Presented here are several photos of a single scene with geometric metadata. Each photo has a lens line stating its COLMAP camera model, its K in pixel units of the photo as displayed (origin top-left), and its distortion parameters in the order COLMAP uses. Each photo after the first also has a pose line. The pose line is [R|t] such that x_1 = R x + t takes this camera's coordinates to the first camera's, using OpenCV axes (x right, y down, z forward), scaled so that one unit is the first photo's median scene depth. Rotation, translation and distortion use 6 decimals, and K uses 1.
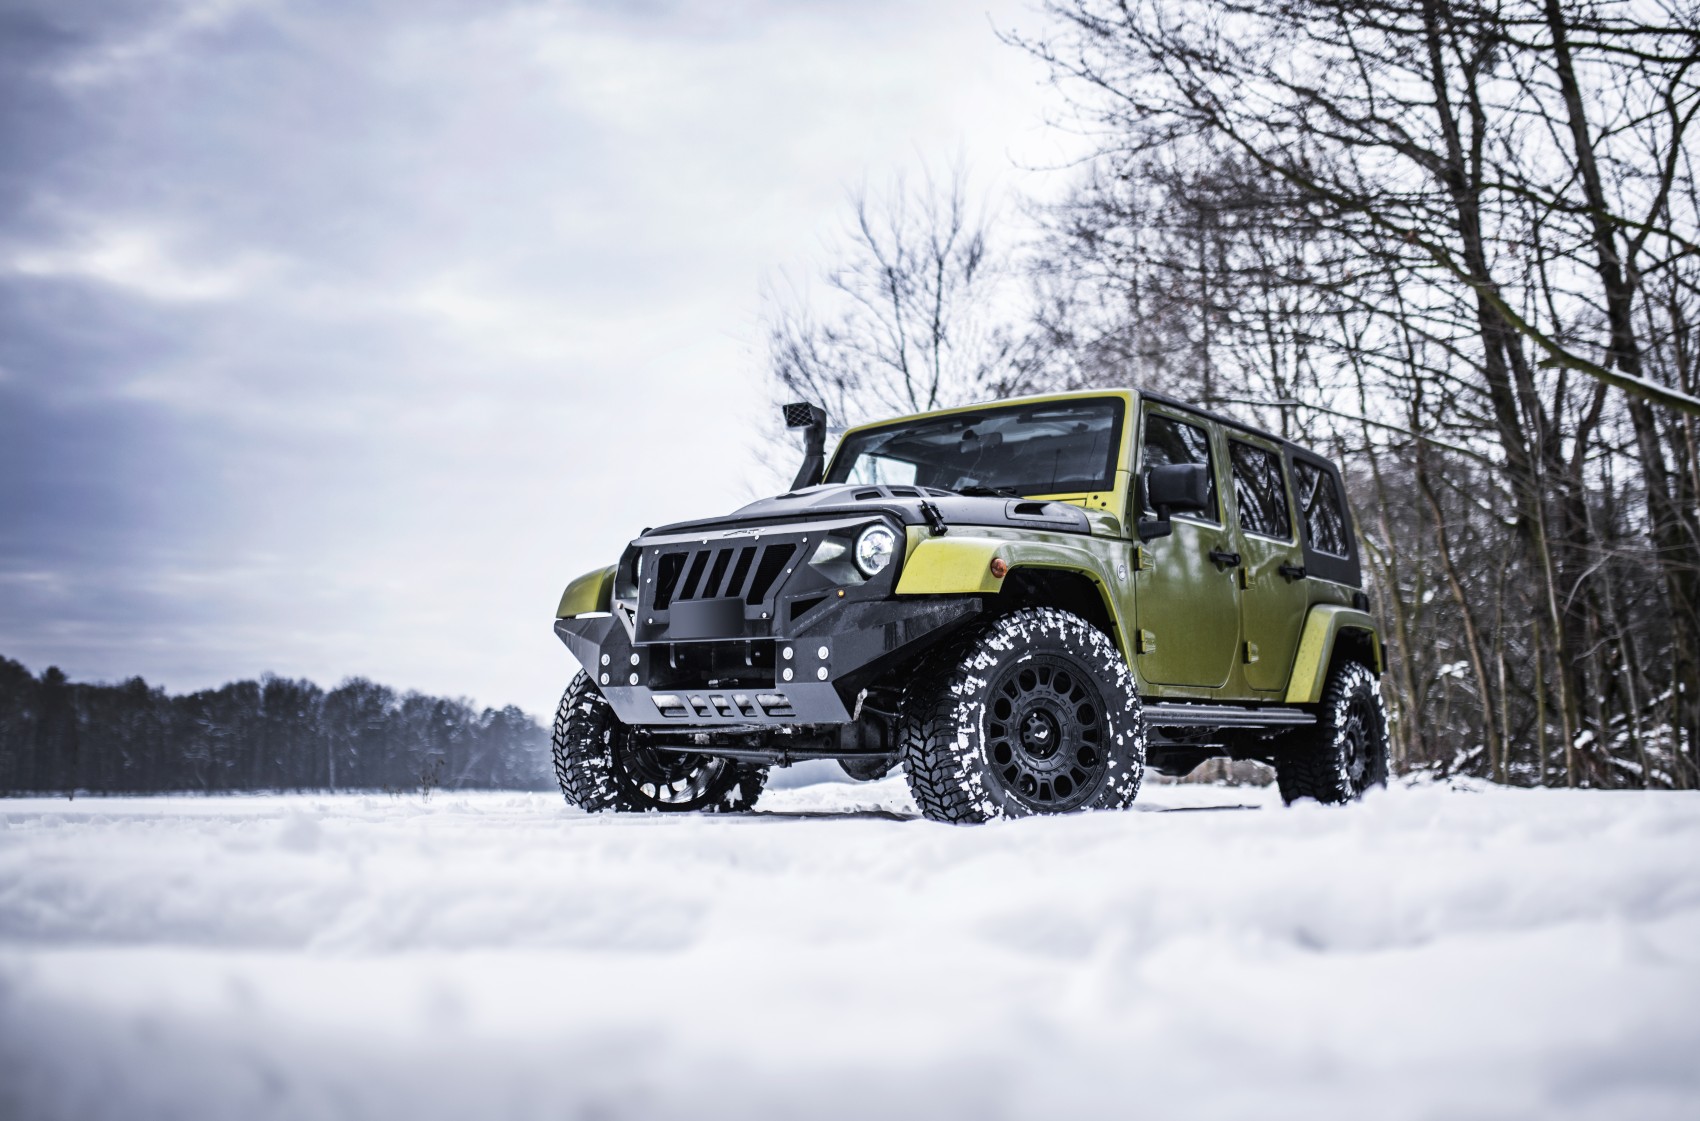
lens RADIAL K [[1623.0, 0, 850.0], [0, 1623.0, 560.5], [0, 0, 1]] dist [-0.074015, 0.126637]
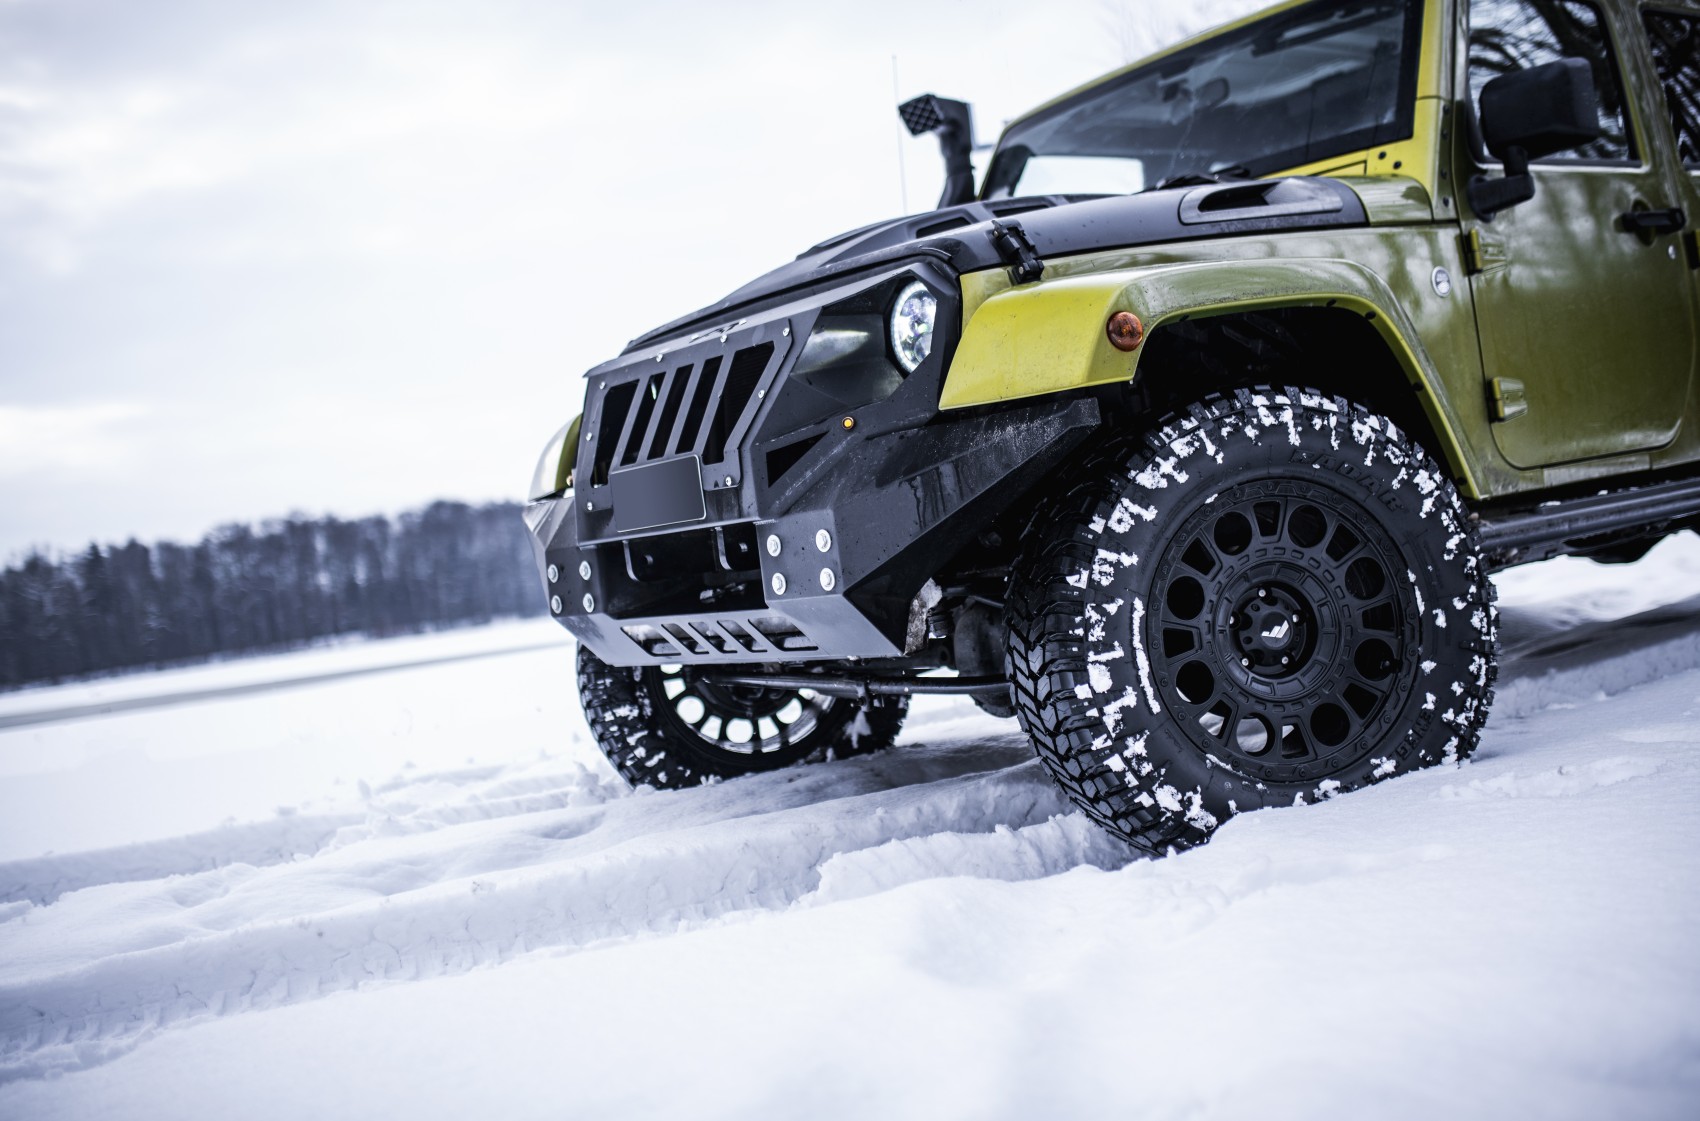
lens RADIAL K [[1623.0, 0, 850.0], [0, 1623.0, 560.5], [0, 0, 1]] dist [-0.074015, 0.126637]
pose [[0.952897, -0.123283, -0.277107, 0.133324], [0.163509, 0.978332, 0.127013, -0.003122], [0.255444, -0.166340, 0.952407, 0.470448]]
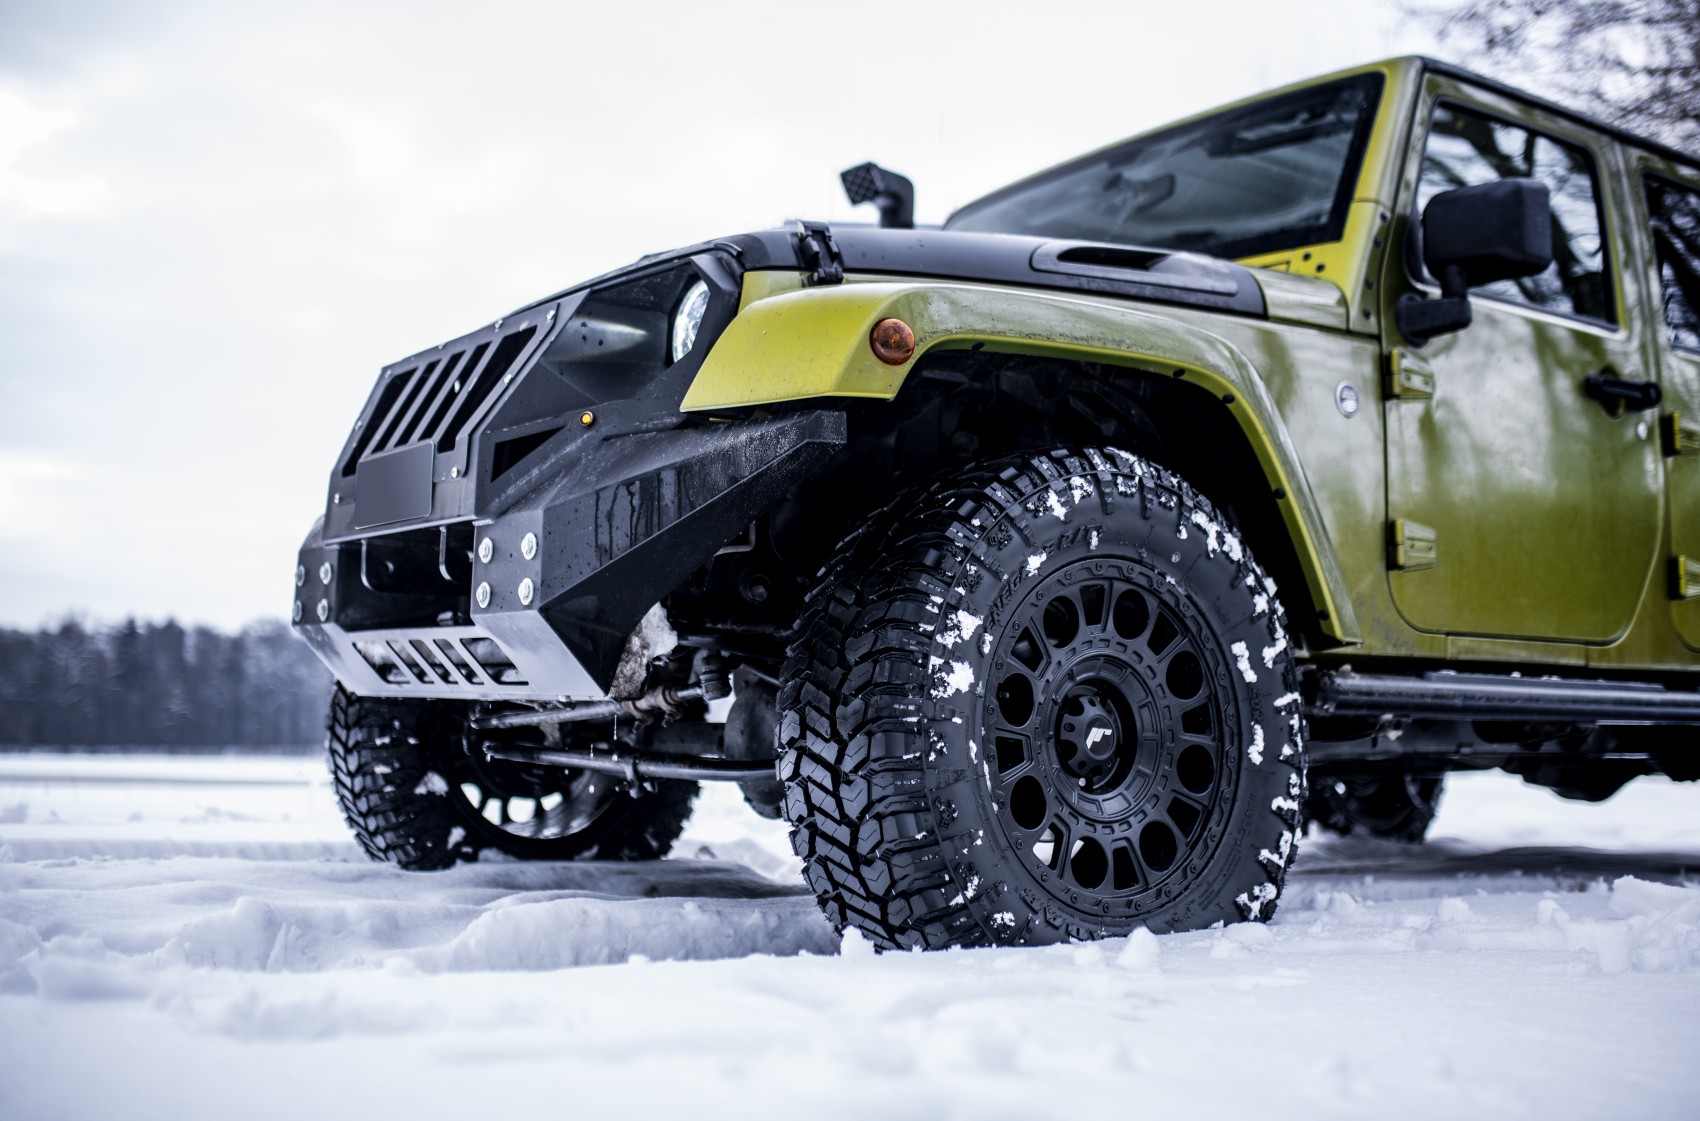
lens RADIAL K [[1693.0, 0, 850.0], [0, 1693.0, 560.5], [0, 0, 1]] dist [-0.054405, 0.037082]
pose [[0.955710, -0.005138, -0.294265, 0.199815], [0.011087, 0.999766, 0.018554, 0.050727], [0.294101, -0.020995, 0.955544, 0.548485]]
